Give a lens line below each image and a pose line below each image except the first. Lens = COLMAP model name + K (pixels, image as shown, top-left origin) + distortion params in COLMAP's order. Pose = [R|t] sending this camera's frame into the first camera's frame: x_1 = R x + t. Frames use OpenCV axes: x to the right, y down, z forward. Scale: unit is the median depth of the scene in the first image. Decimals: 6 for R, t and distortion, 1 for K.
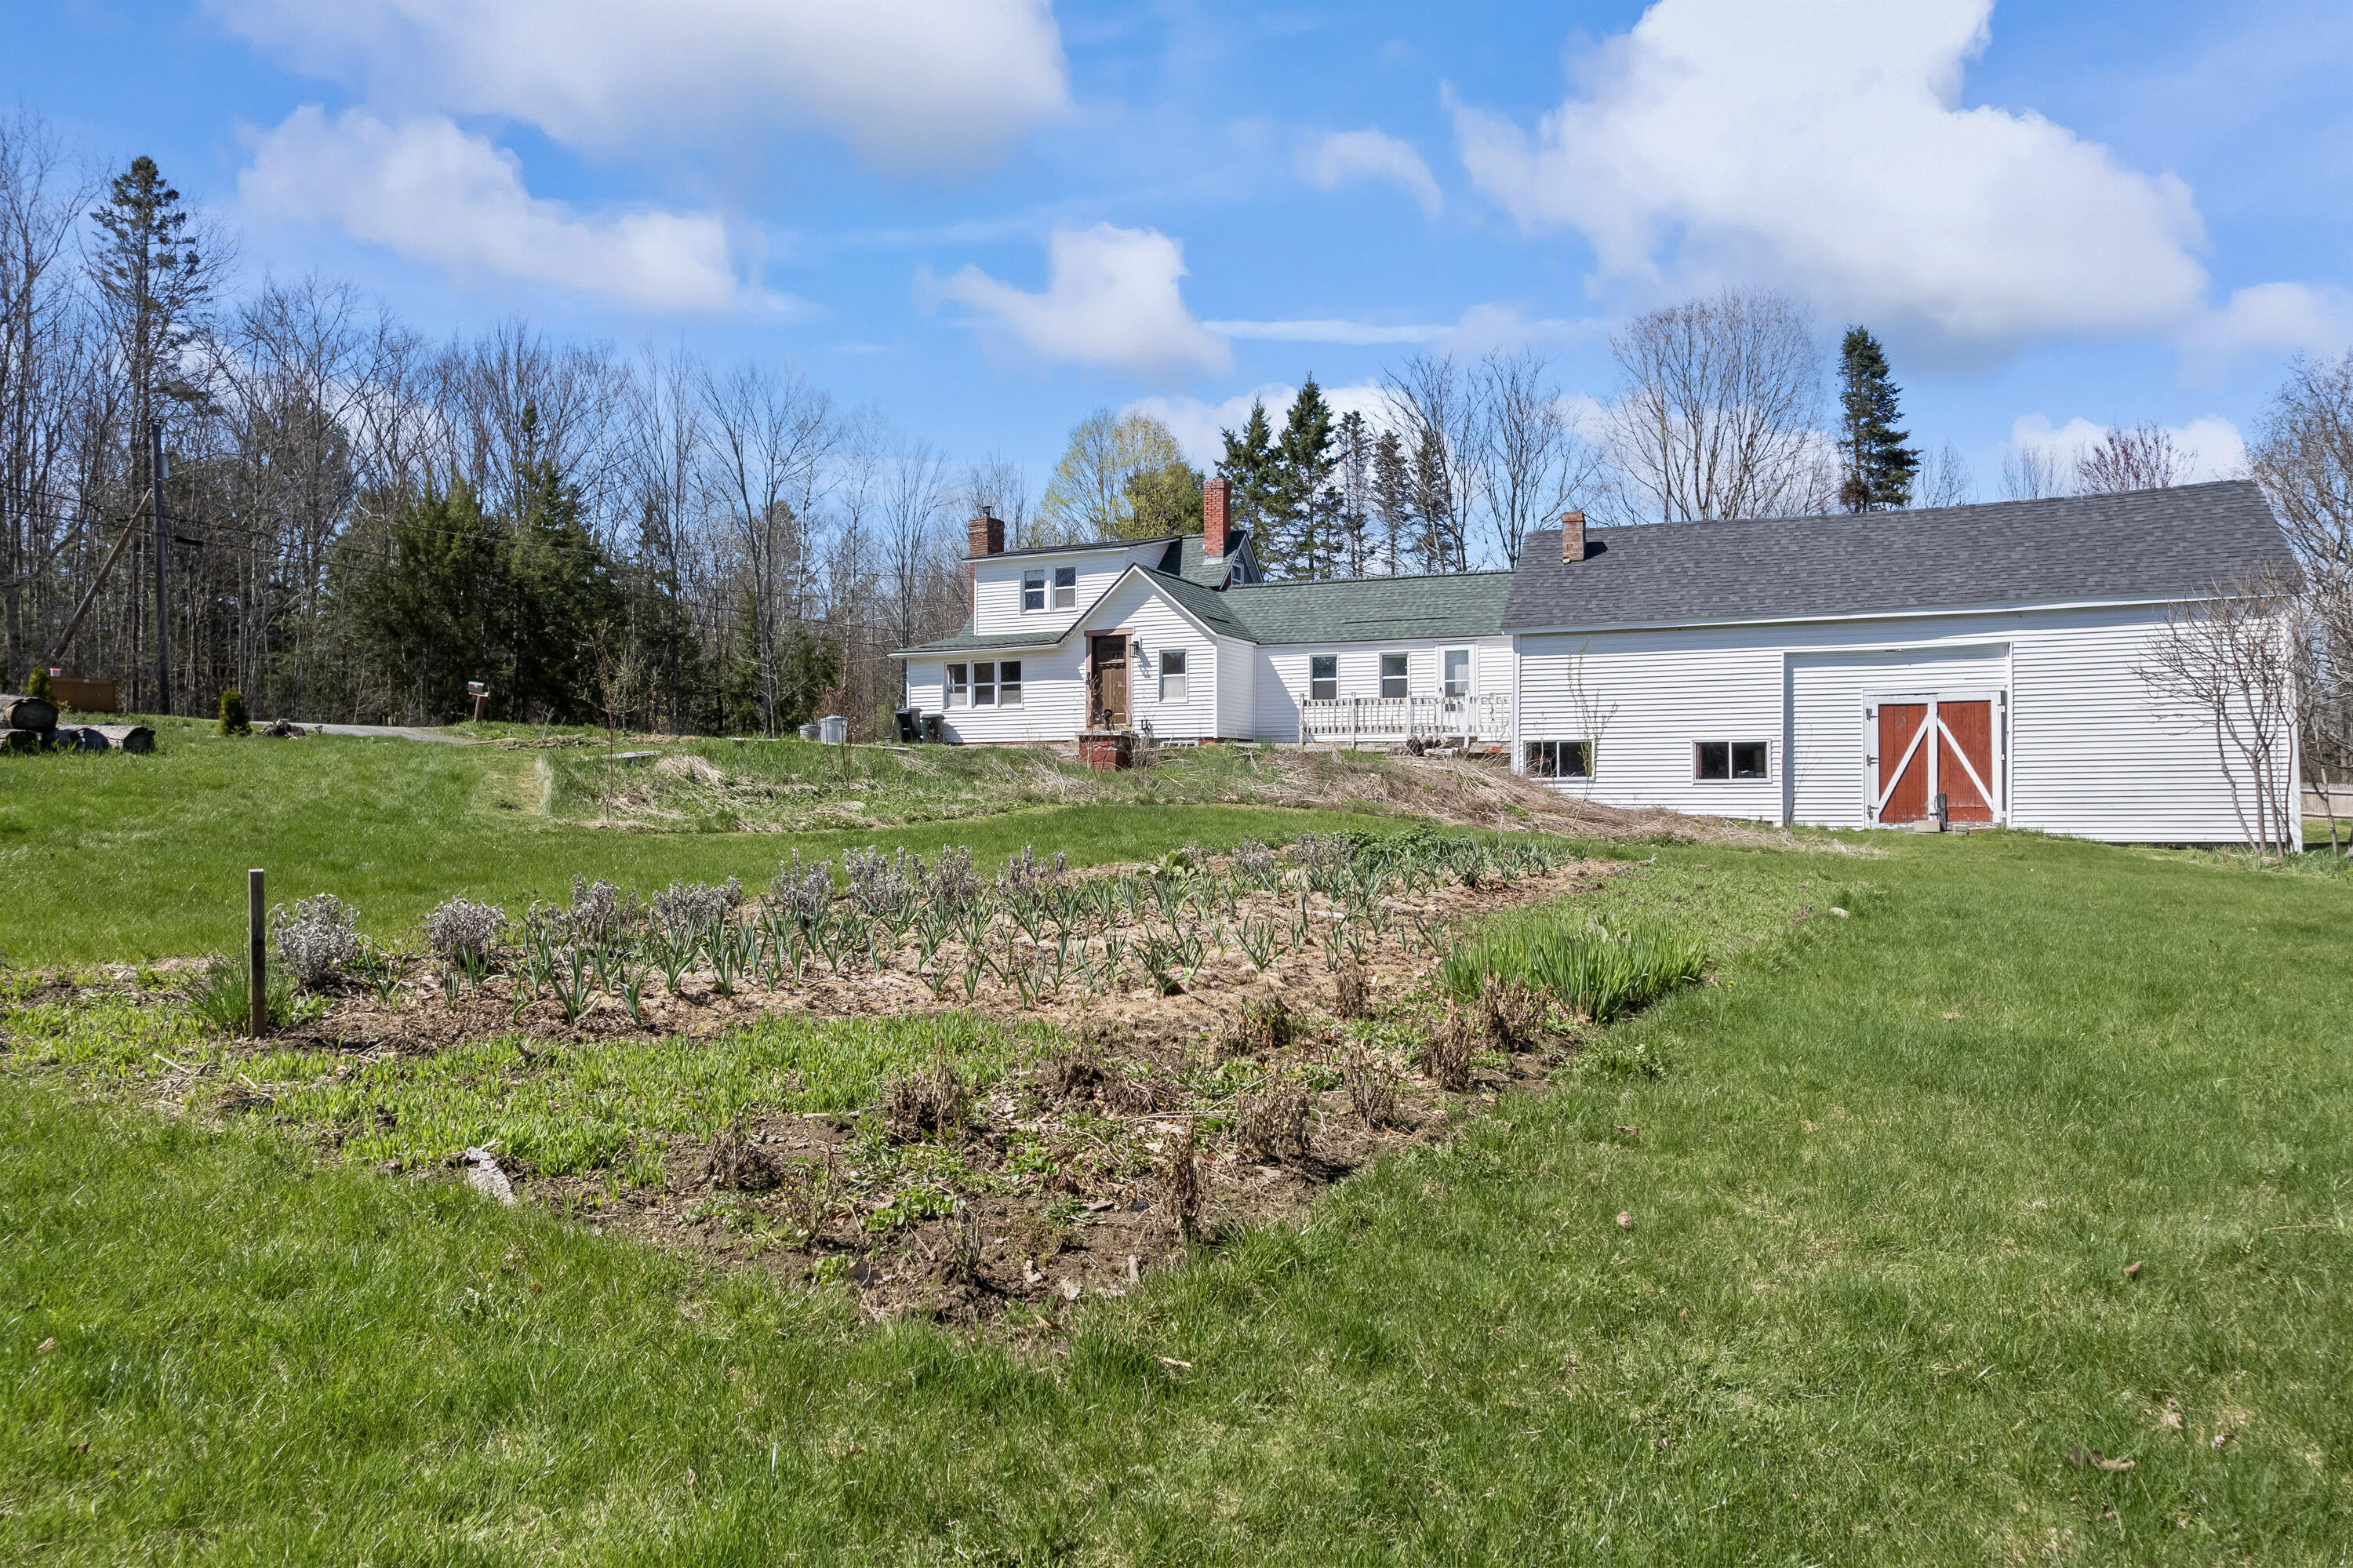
lens RADIAL K [[1525.6, 0, 1182.0], [0, 1525.6, 775.6], [0, 0, 1]] dist [-0.074627, 0.062381]
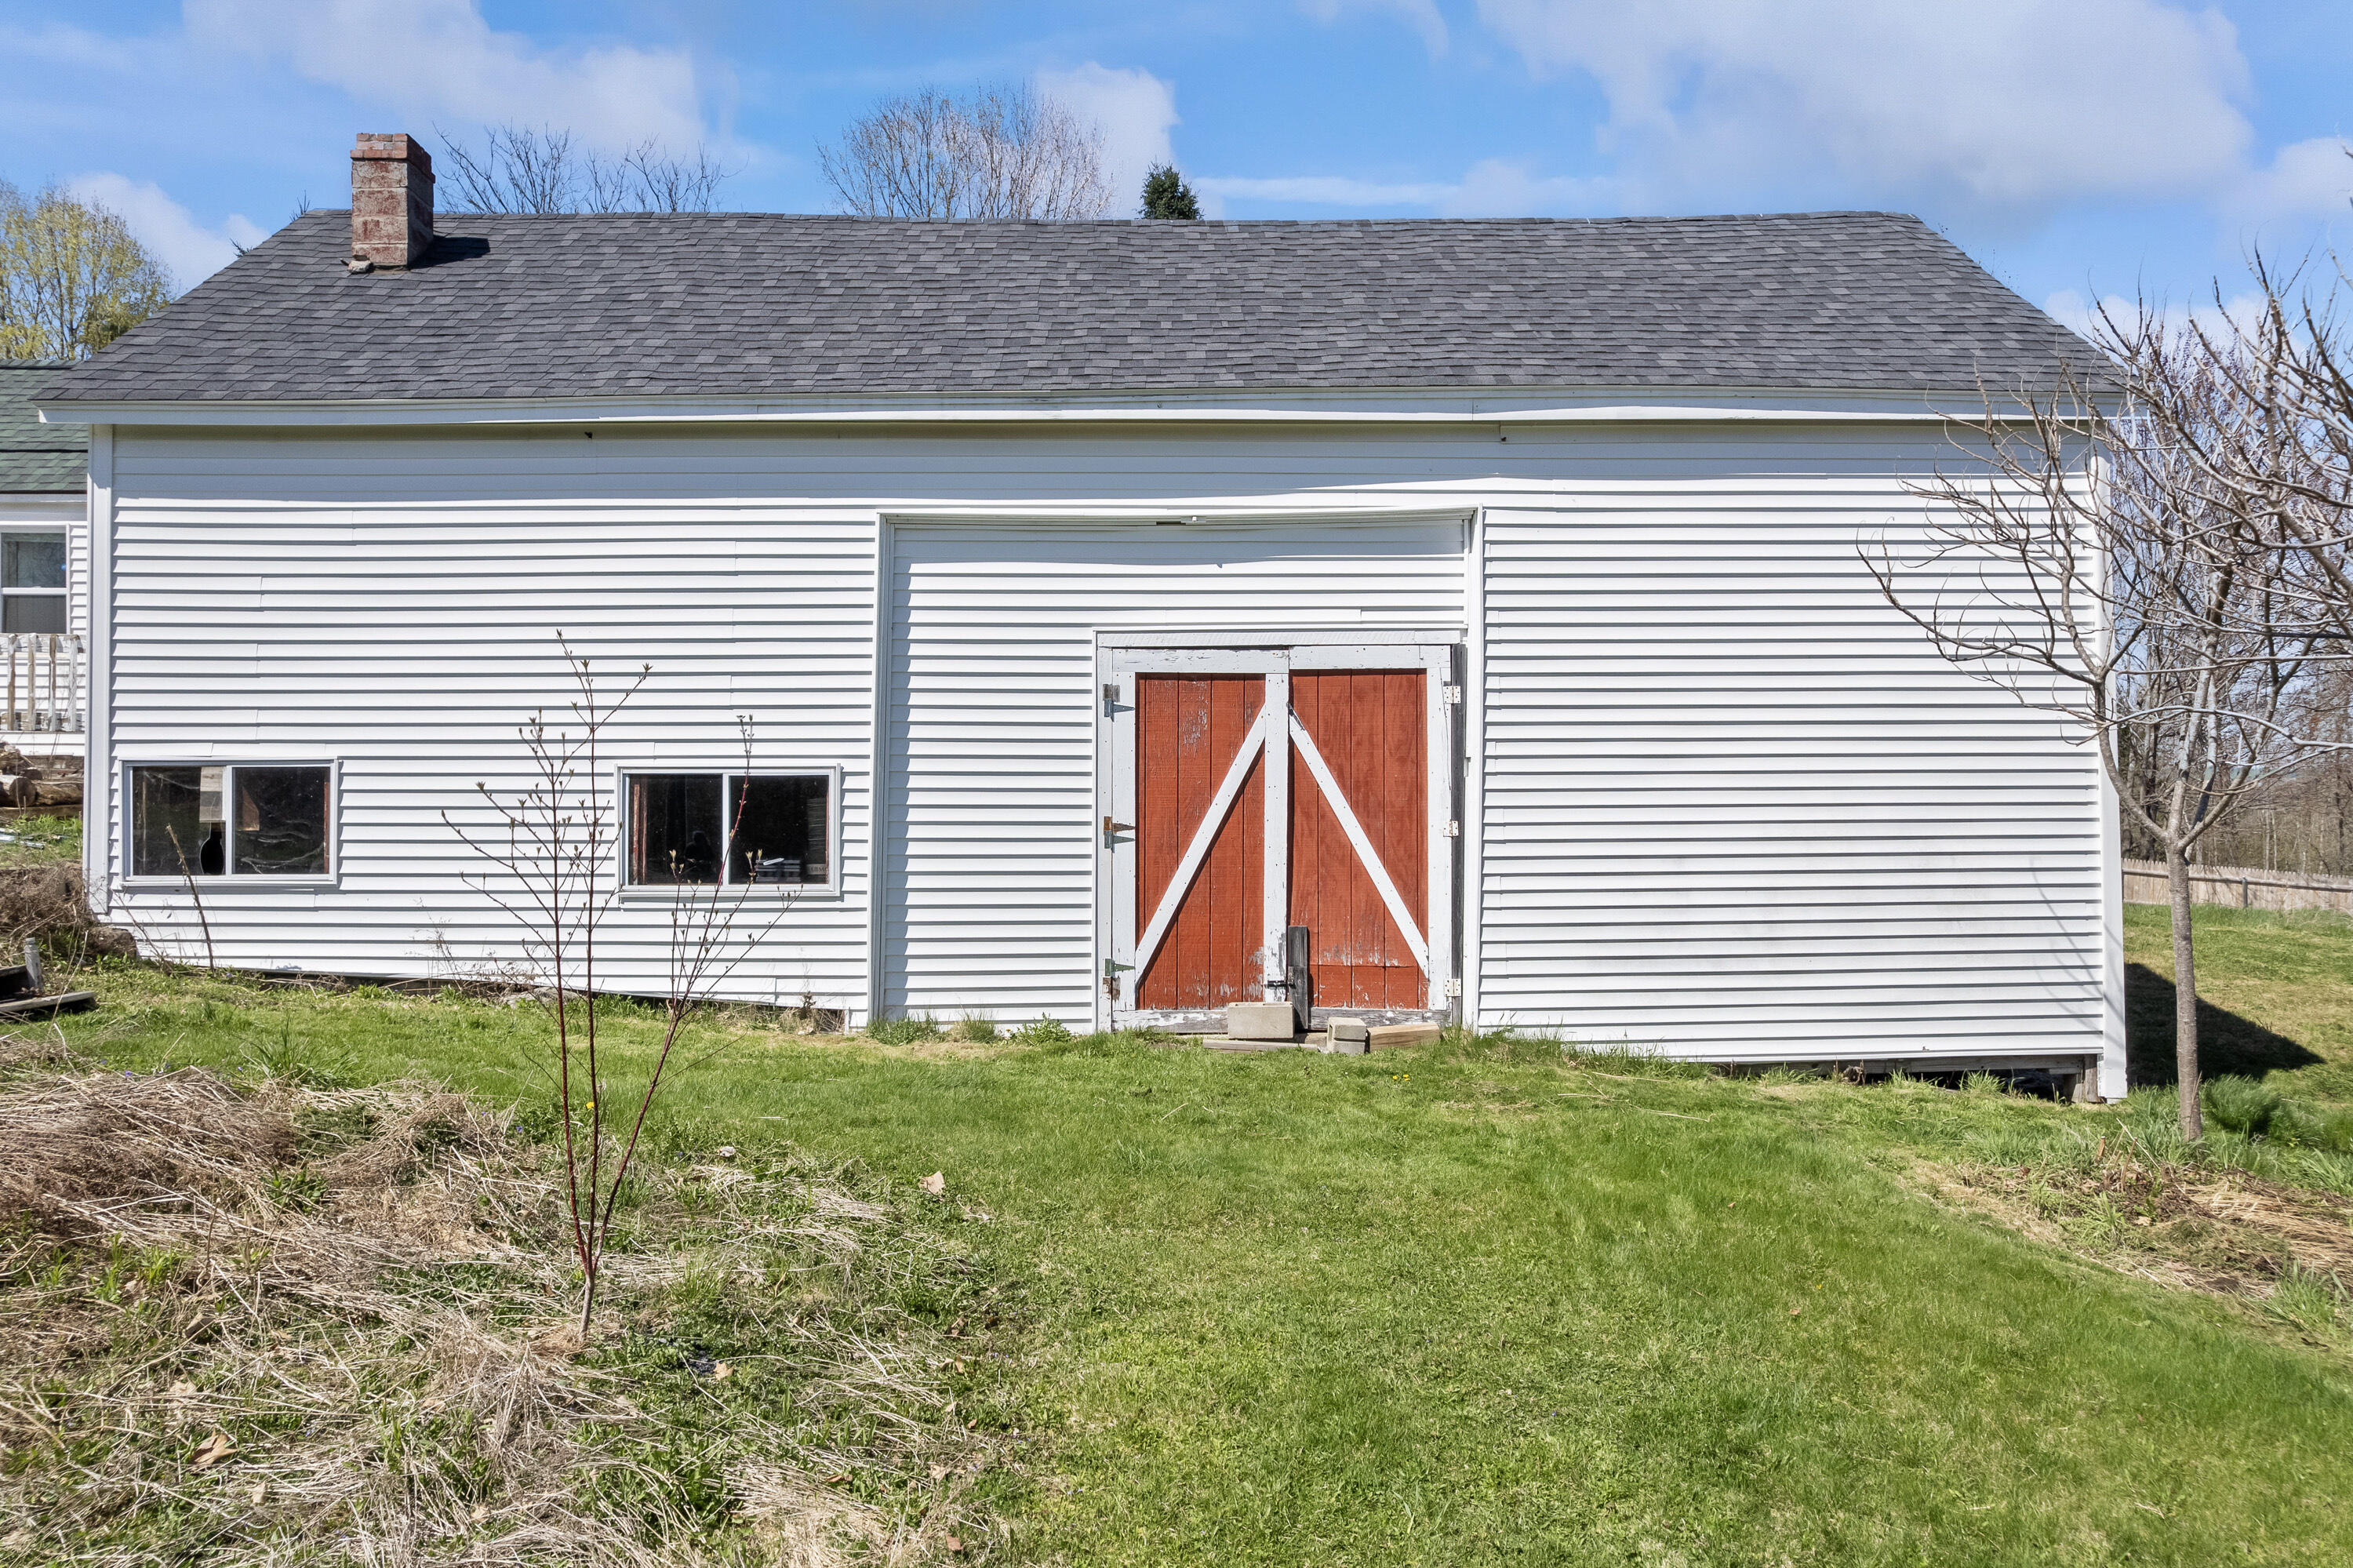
lens RADIAL K [[1512.4, 0, 1180.1], [0, 1512.4, 808.1], [0, 0, 1]] dist [-0.072108, 0.063430]
pose [[0.913125, 0.001806, 0.407675, 0.249941], [-0.009048, 0.999834, 0.015836, -0.016433], [-0.407578, -0.018149, 0.912990, 0.512831]]
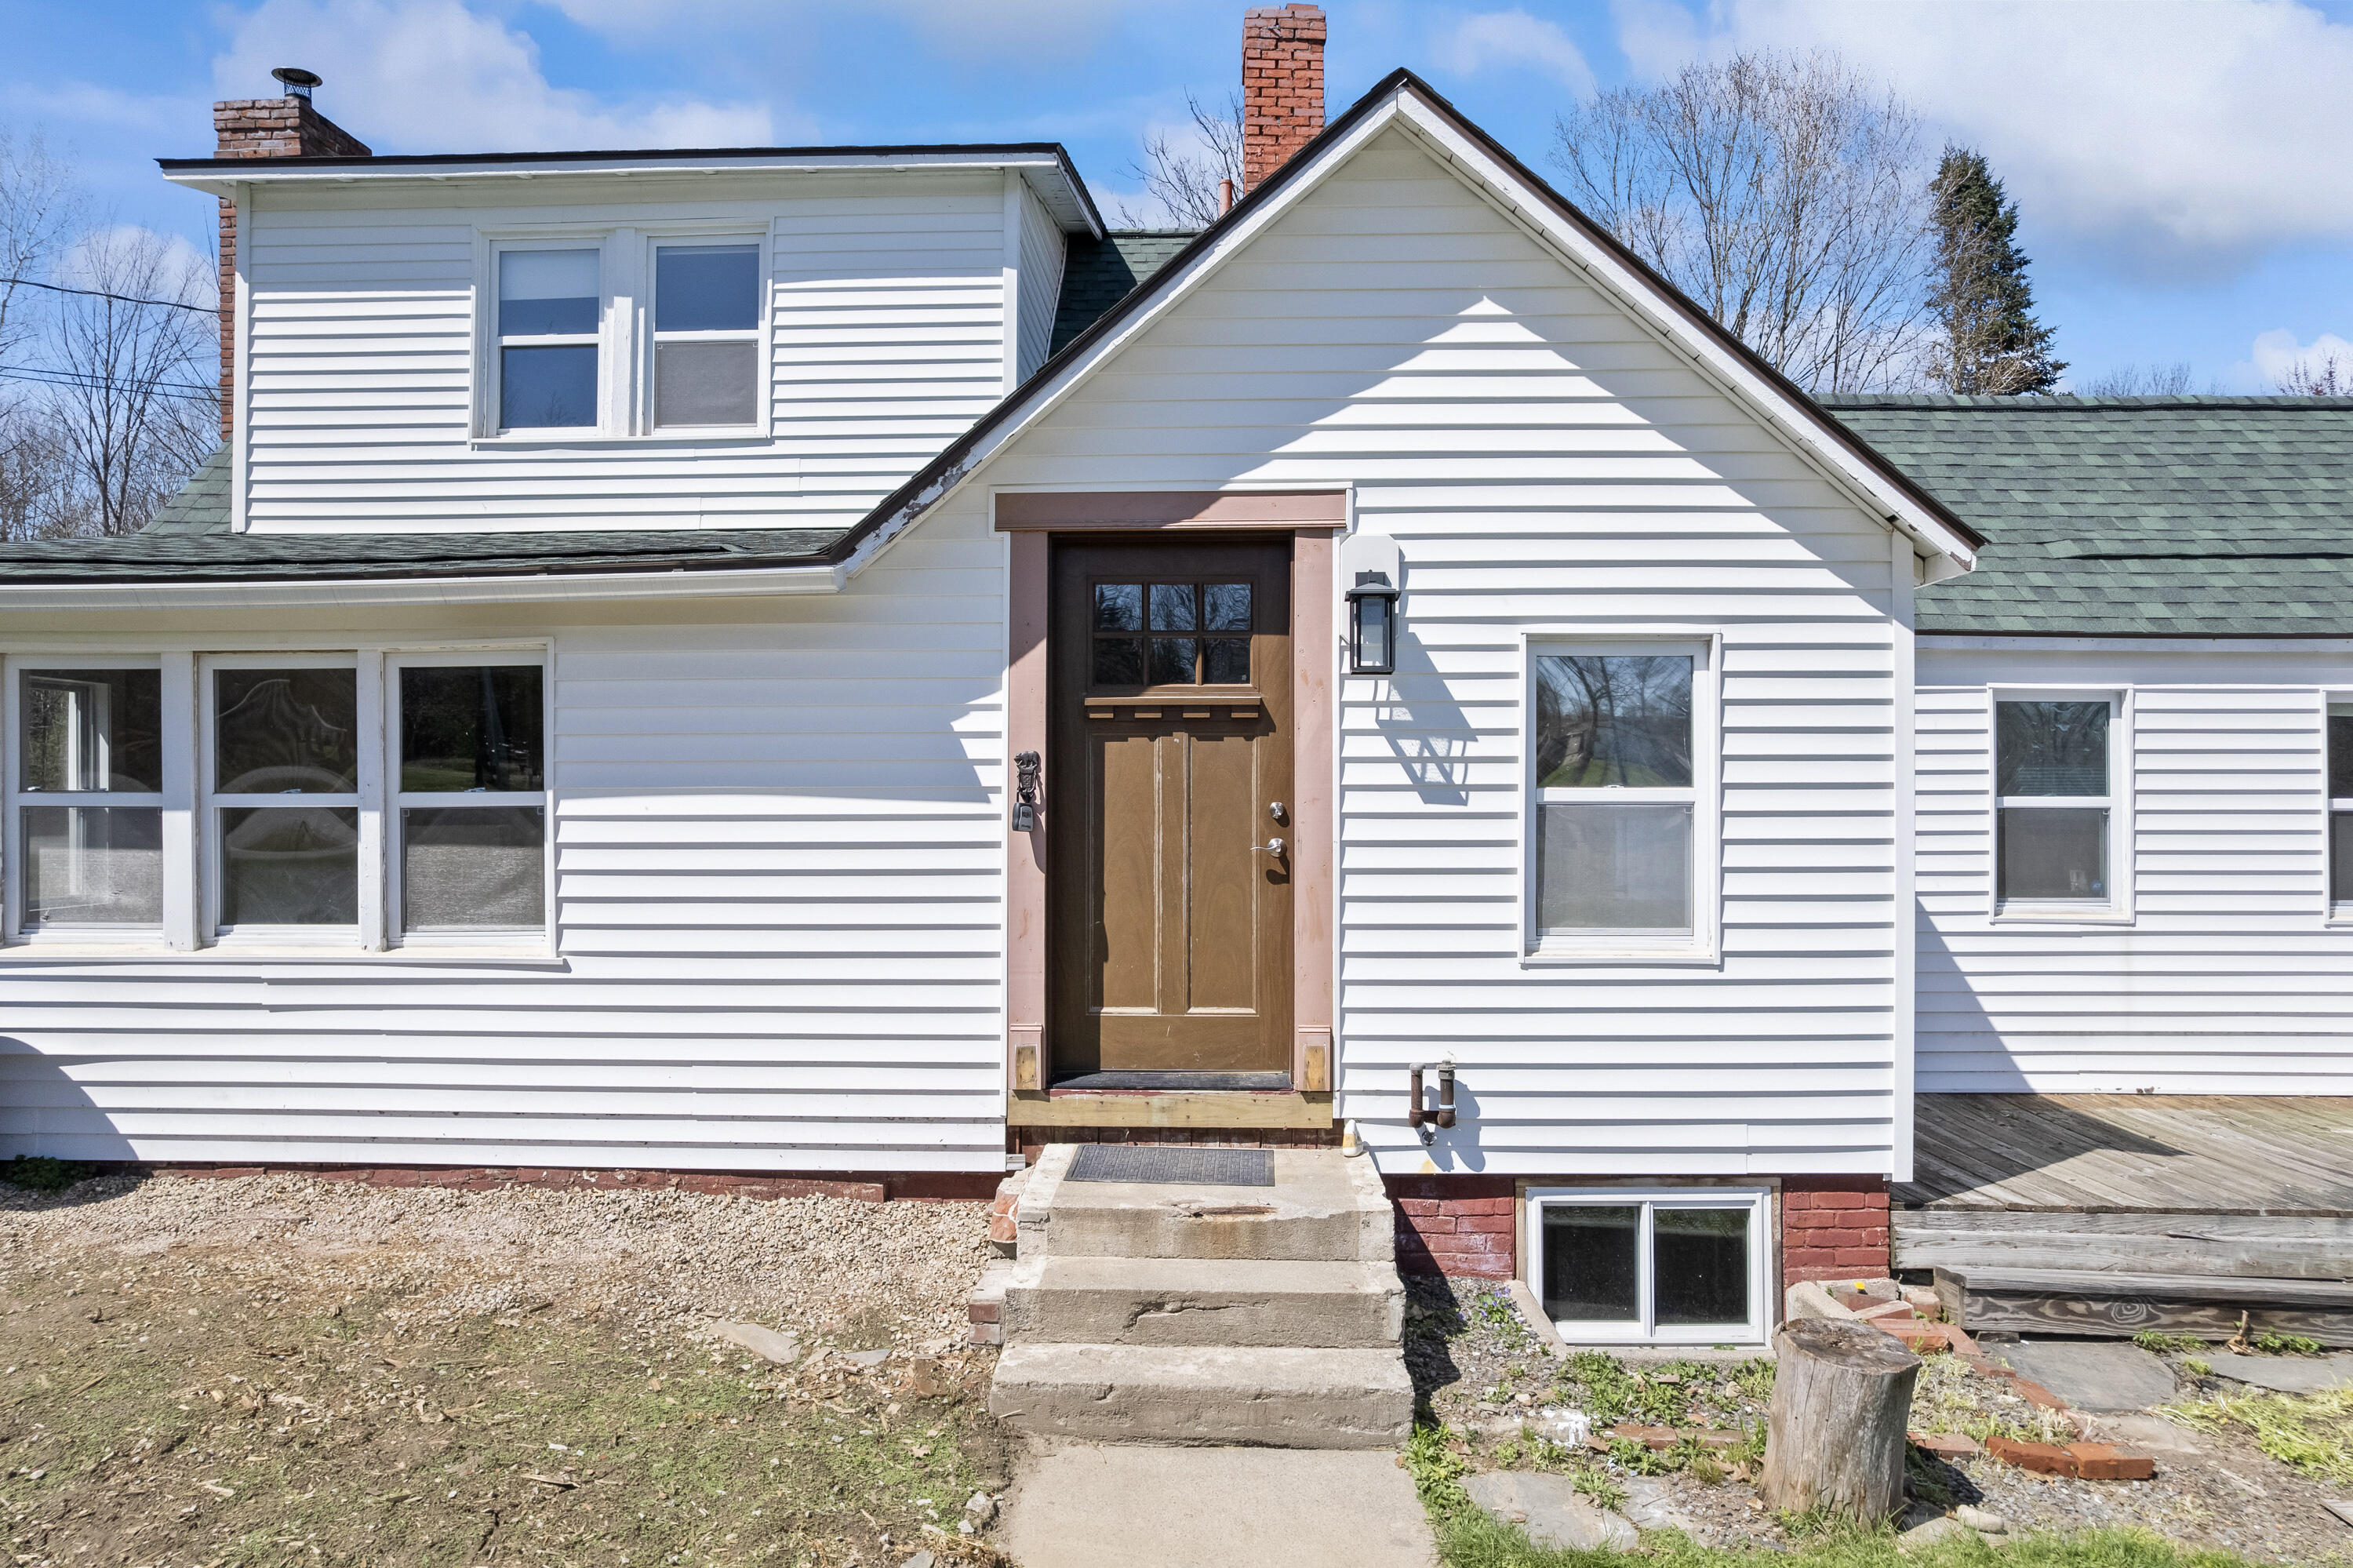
lens RADIAL K [[1496.9, 0, 1185.2], [0, 1496.9, 785.5], [0, 0, 1]] dist [-0.060121, 0.037867]
pose [[0.911057, 0.003991, 0.412262, -0.112051], [-0.006425, 0.999969, 0.004516, -0.065752], [-0.412231, -0.006763, 0.911054, 0.855401]]
